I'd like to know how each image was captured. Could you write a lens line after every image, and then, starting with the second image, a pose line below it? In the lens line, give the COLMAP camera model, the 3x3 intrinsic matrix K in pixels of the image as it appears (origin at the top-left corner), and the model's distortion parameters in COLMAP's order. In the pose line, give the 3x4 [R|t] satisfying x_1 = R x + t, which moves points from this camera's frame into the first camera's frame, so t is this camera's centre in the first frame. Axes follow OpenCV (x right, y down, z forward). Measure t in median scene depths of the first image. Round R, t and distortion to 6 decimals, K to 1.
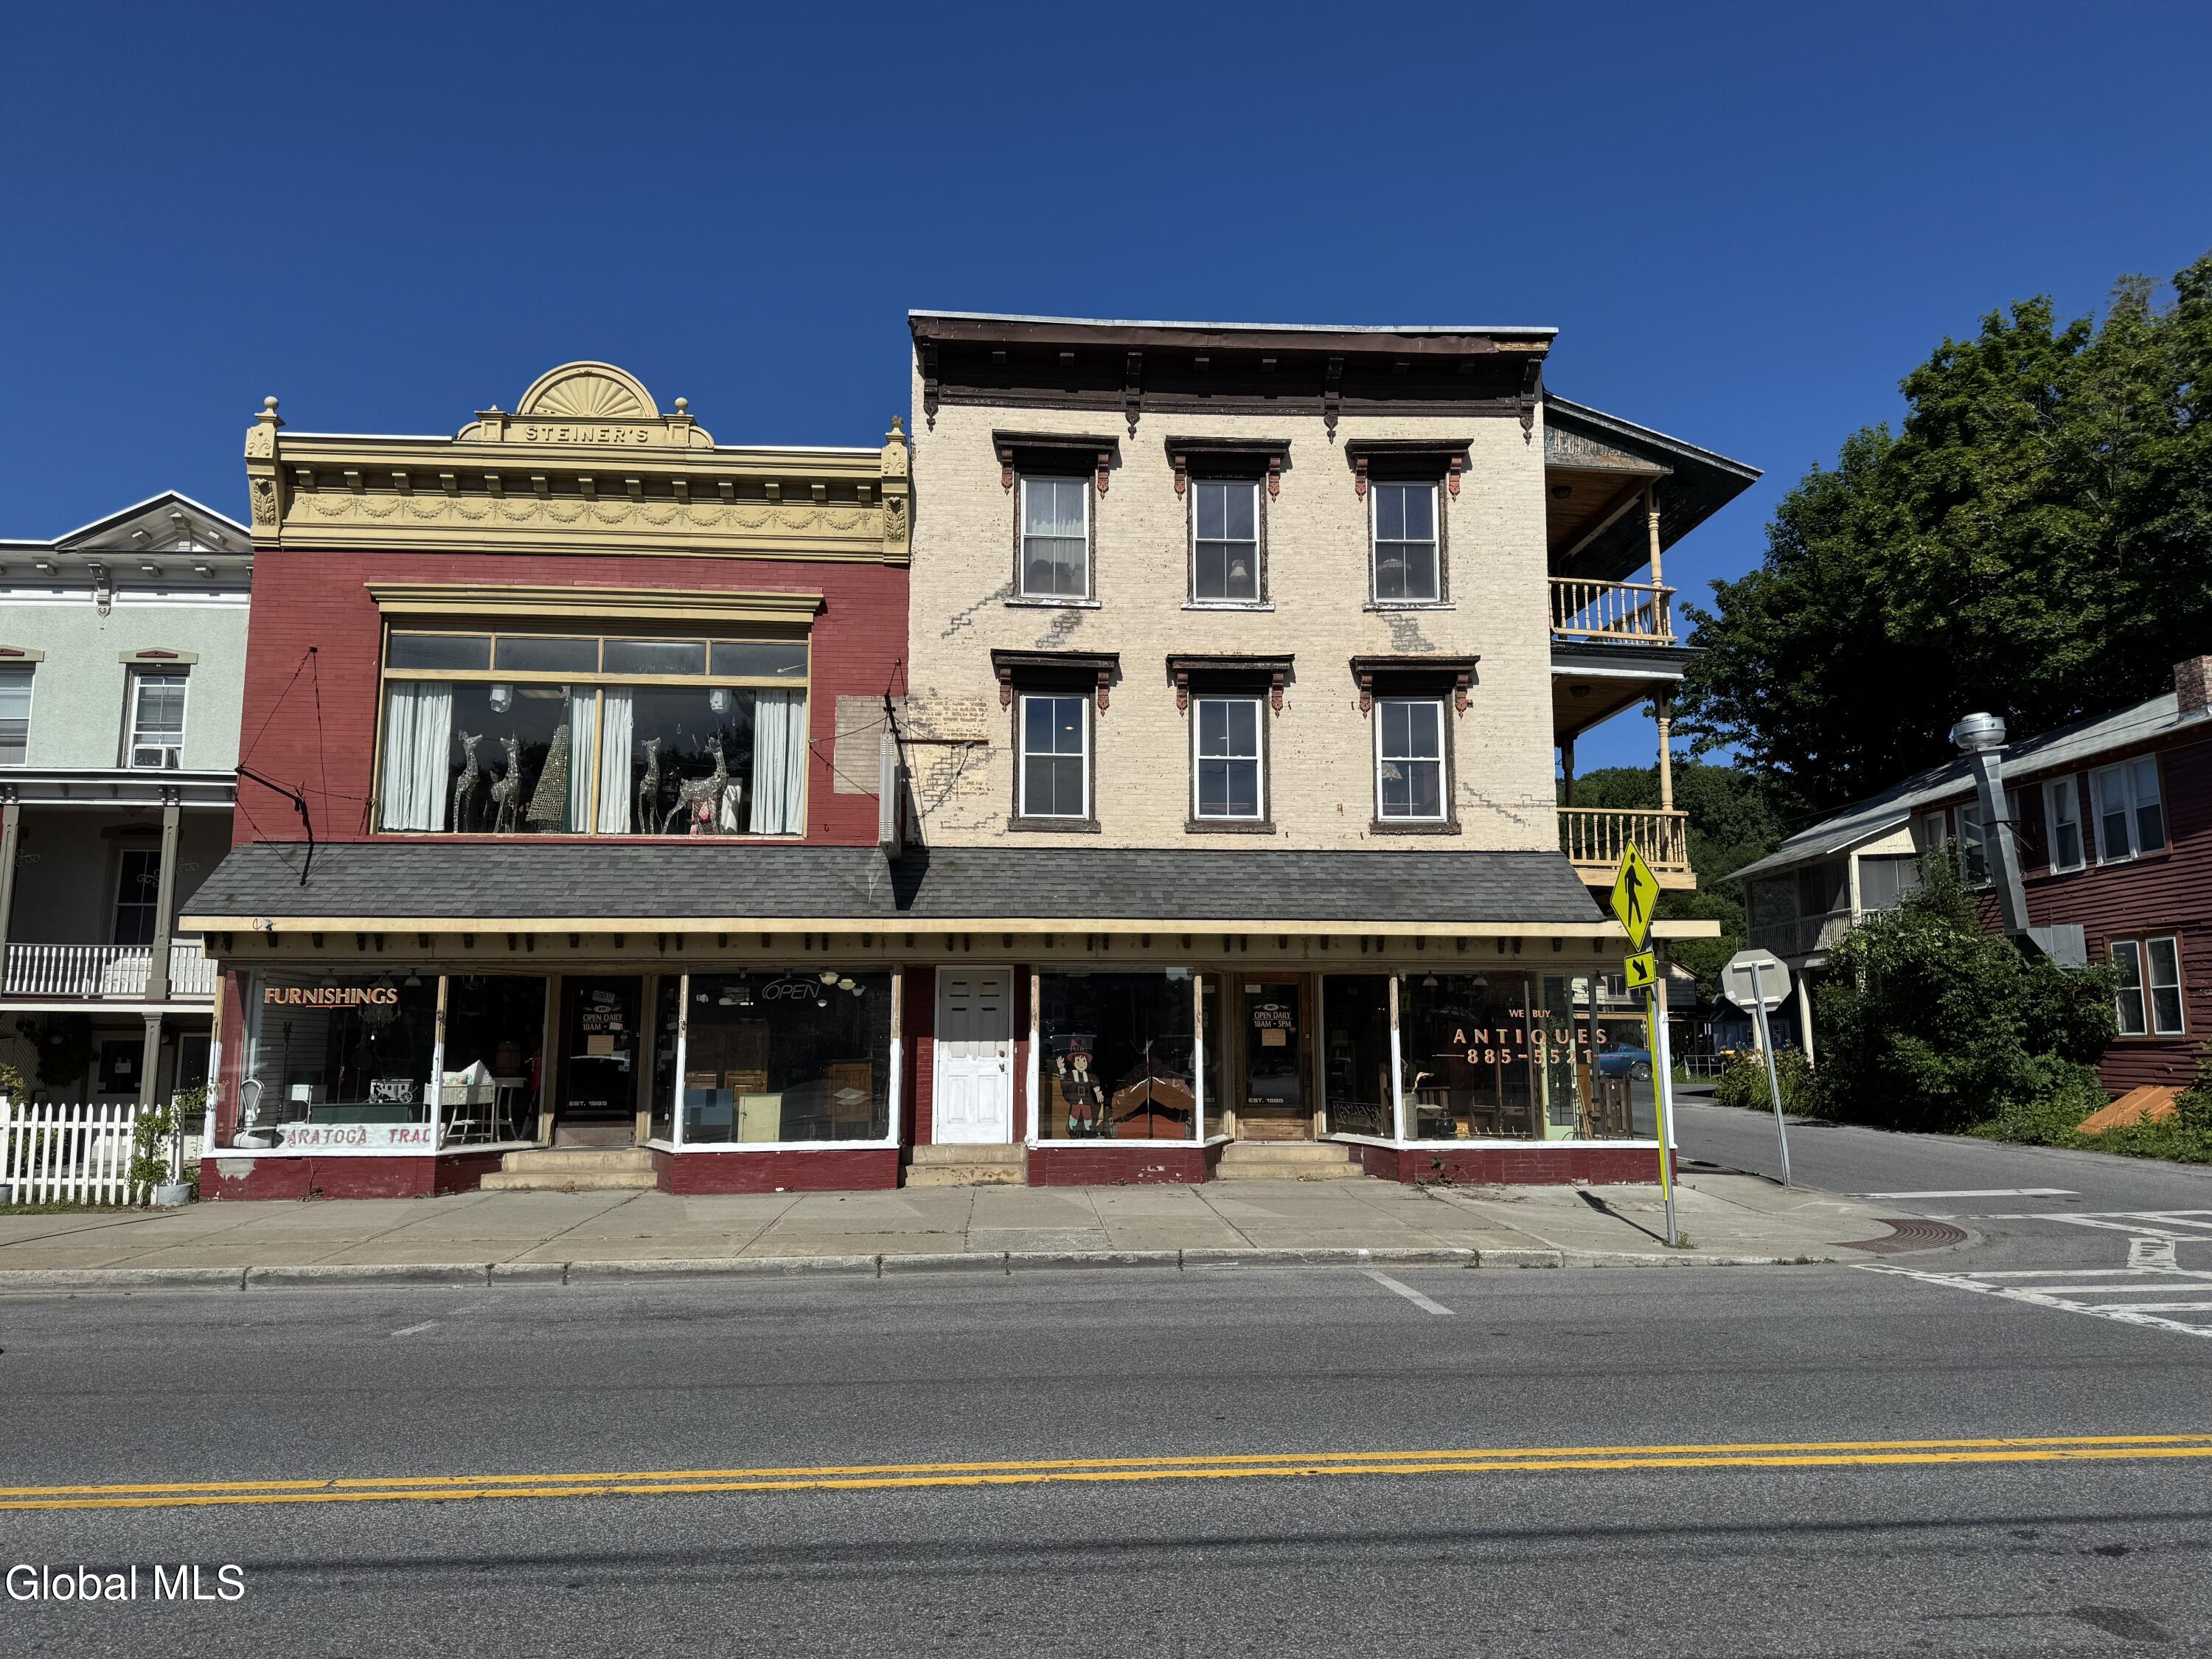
lens RADIAL K [[1553.6, 0, 1105.1], [0, 1553.6, 841.0], [0, 0, 1]] dist [0.148999, -0.273476]
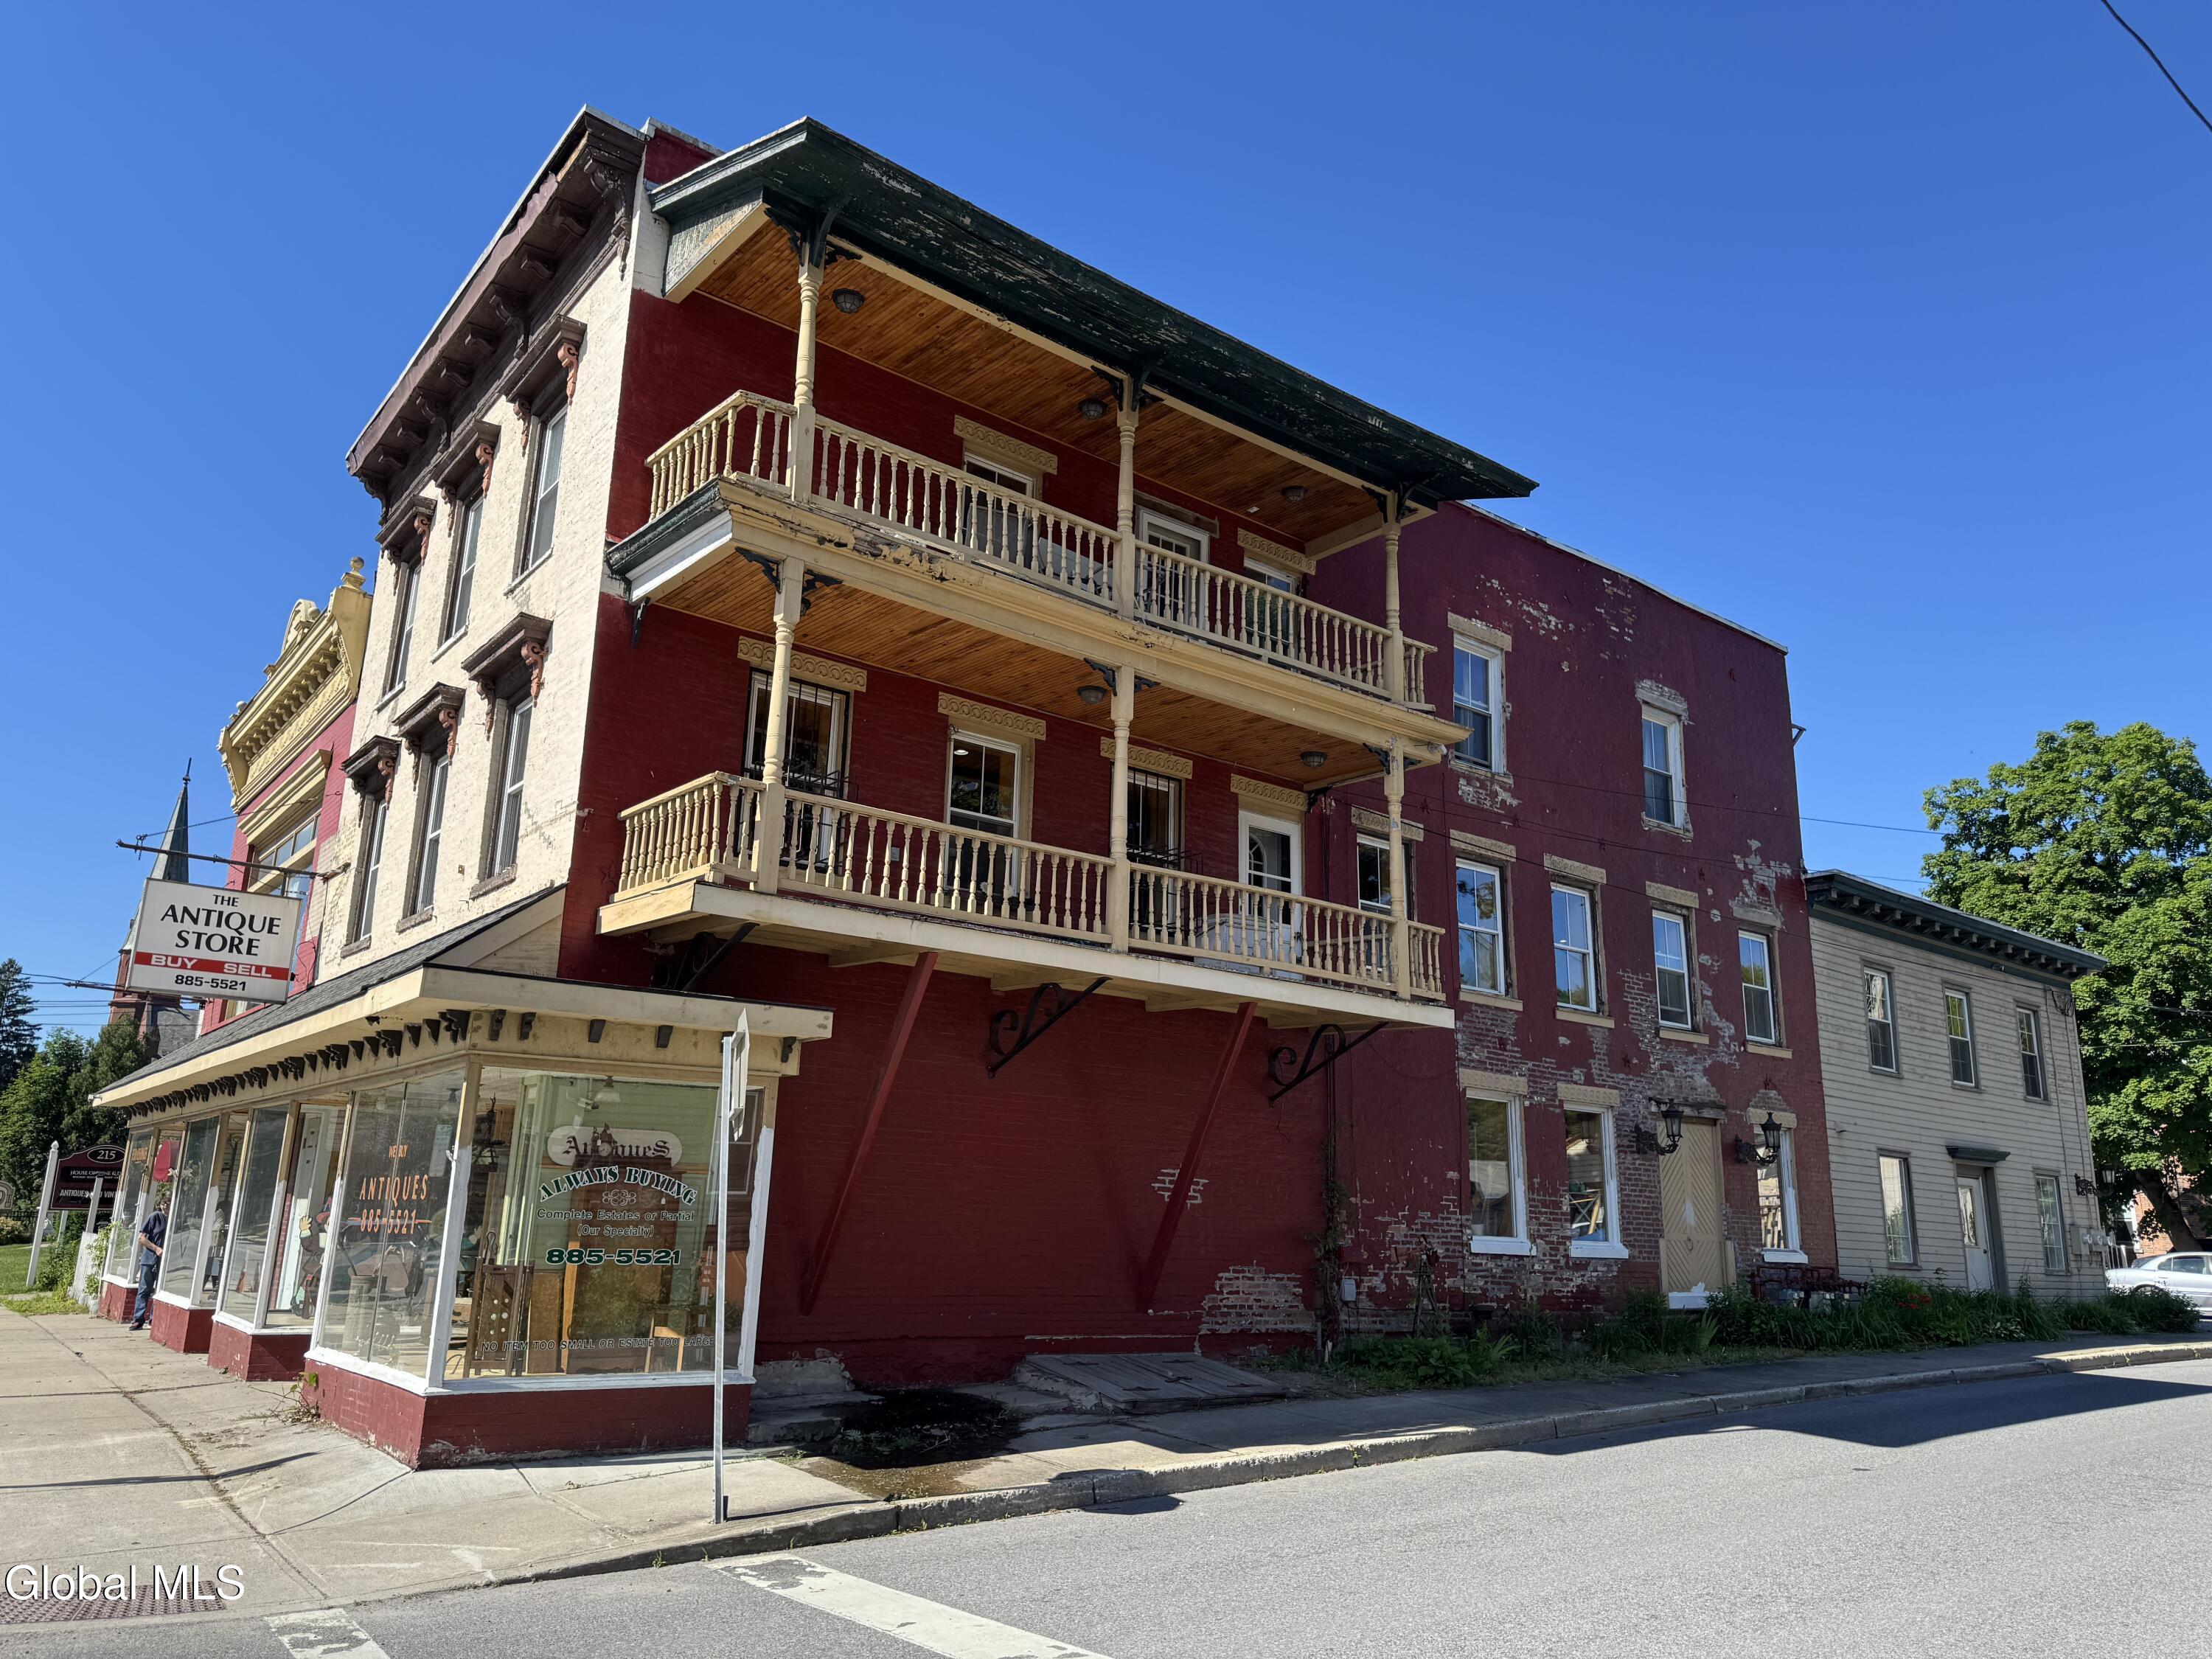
lens RADIAL K [[1580.8, 0, 1105.7], [0, 1580.8, 831.0], [0, 0, 1]] dist [0.006927, 0.002170]
pose [[0.554994, -0.185543, -0.810898, 0.926834], [0.084363, 0.982336, -0.167030, 0.109705], [0.827566, 0.024290, 0.560843, 0.844797]]
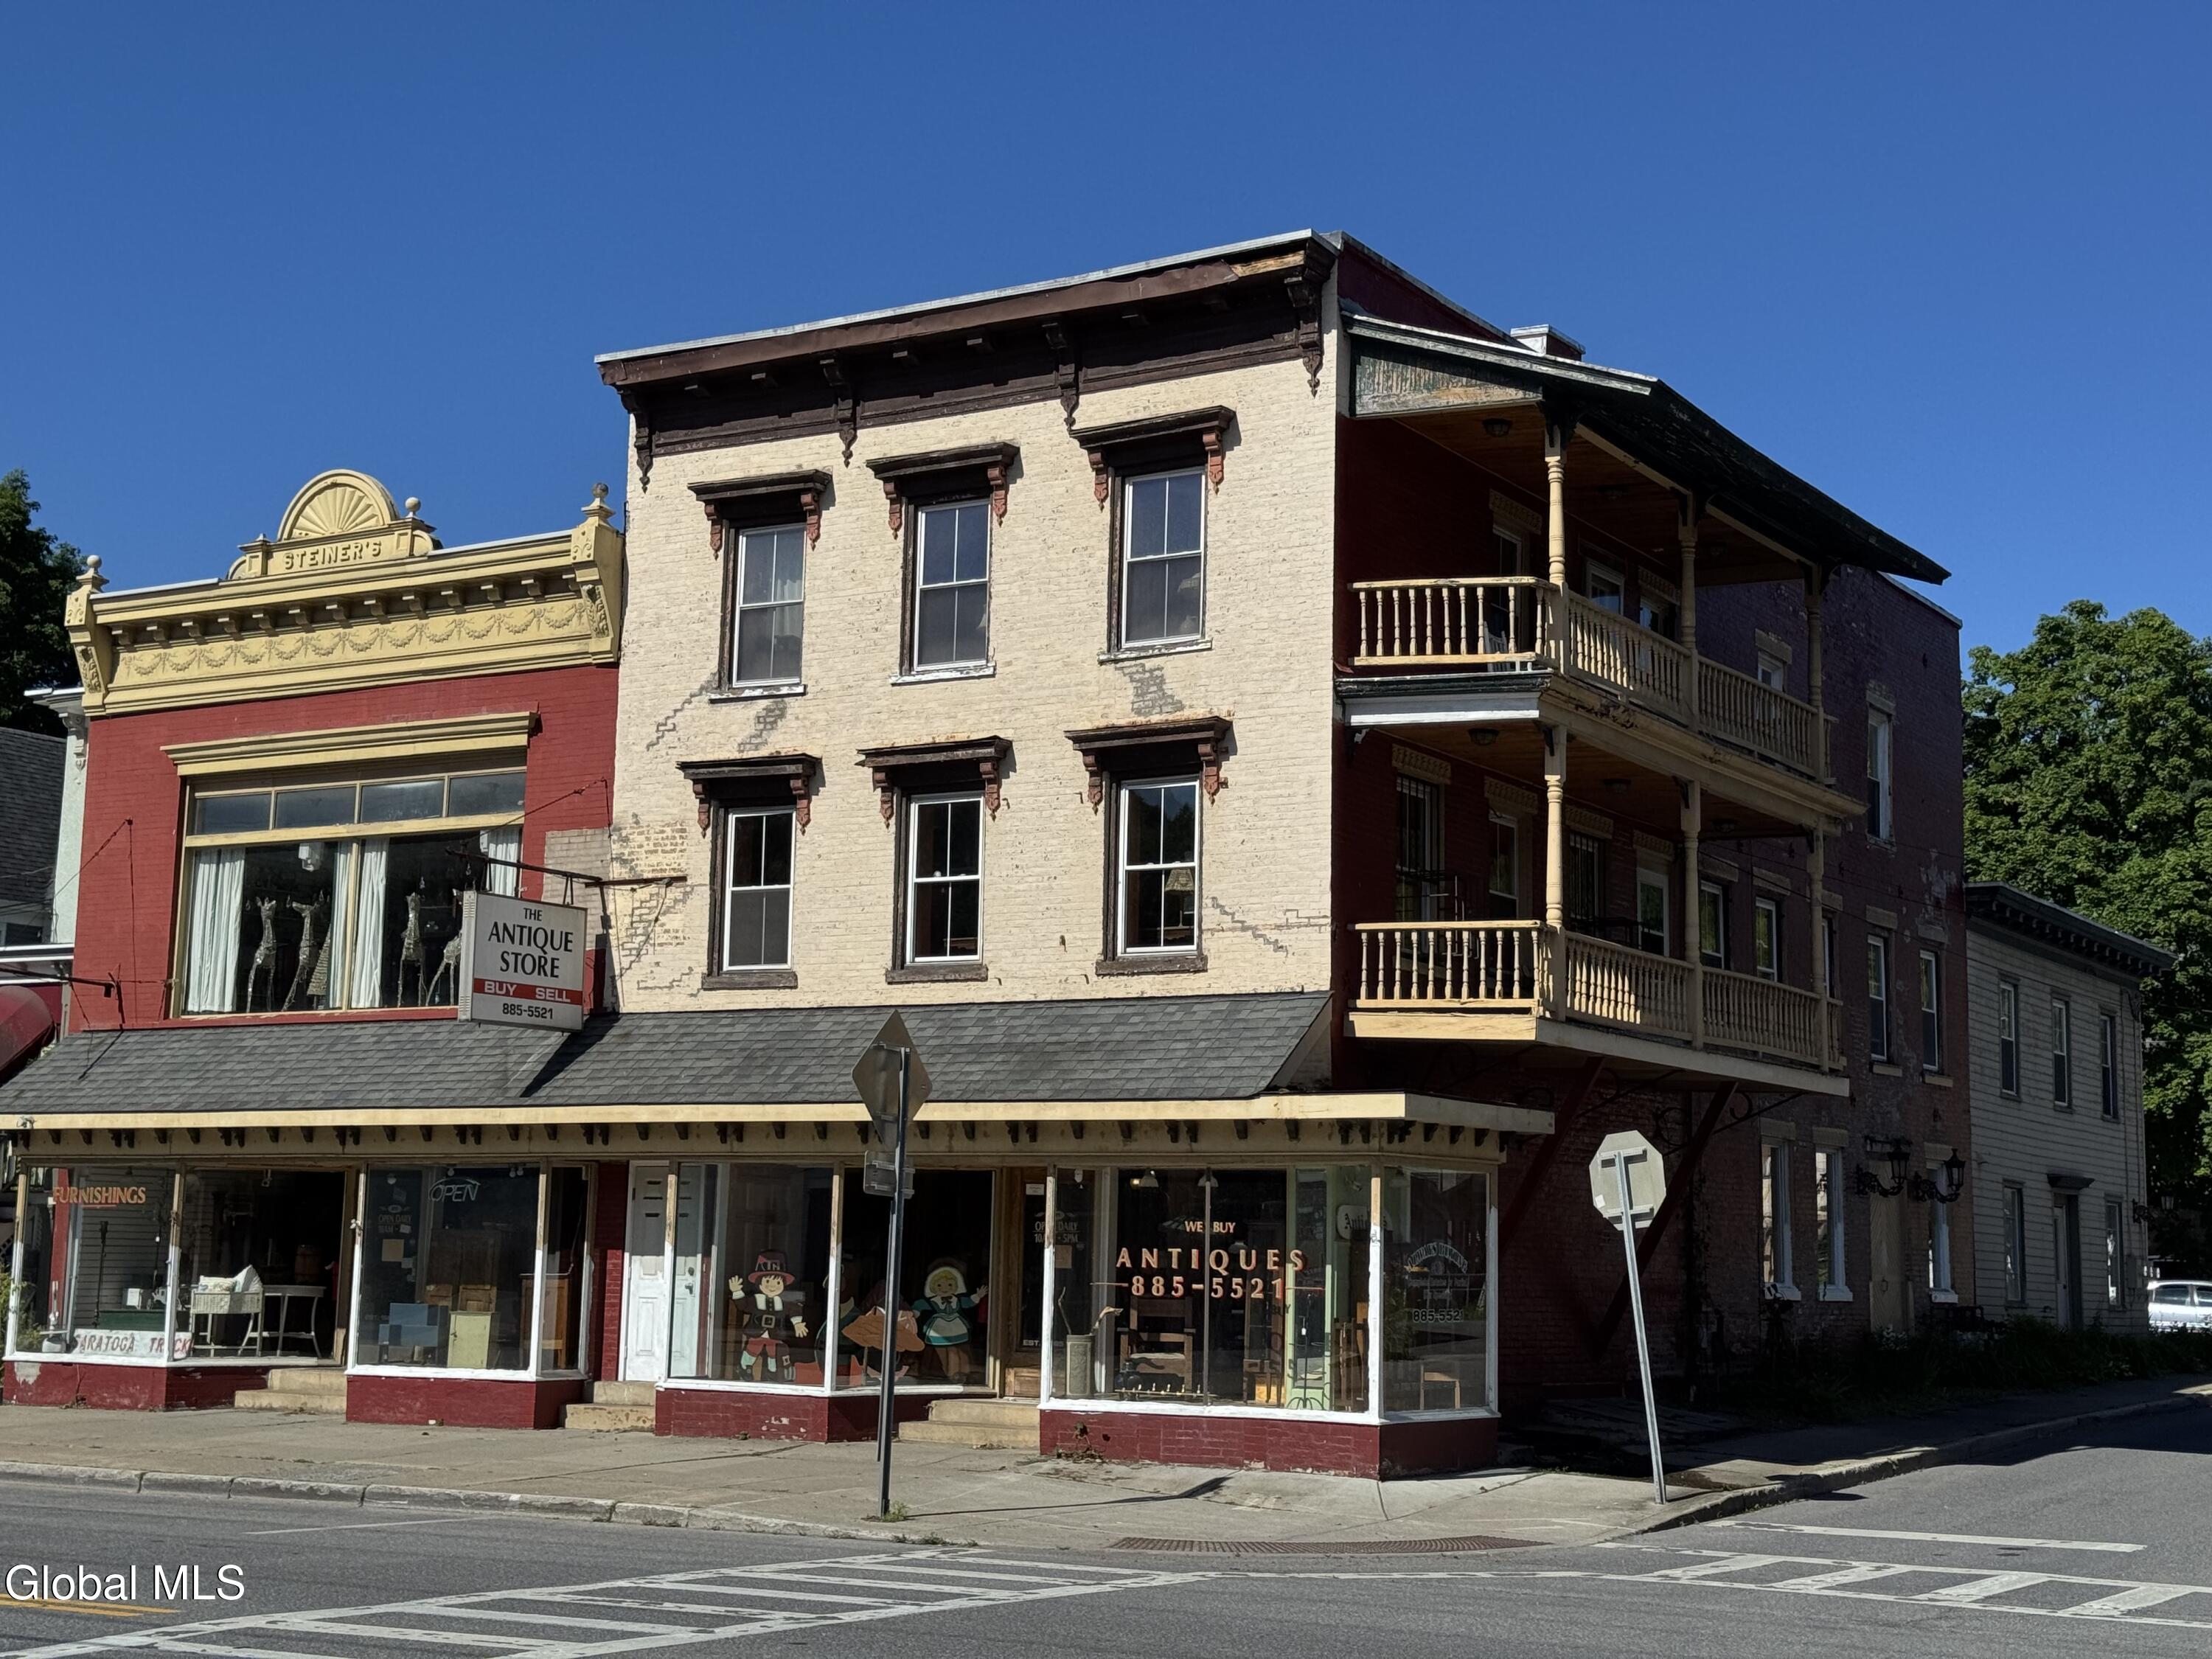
lens RADIAL K [[3138.6, 0, 1105.9], [0, 3138.6, 823.6], [0, 0, 1]] dist [0.113890, -0.130470]
pose [[0.808414, -0.062068, -0.585333, 1.039576], [0.058542, 0.997973, -0.024970, -0.038617], [0.585696, -0.014080, 0.810408, -0.175256]]
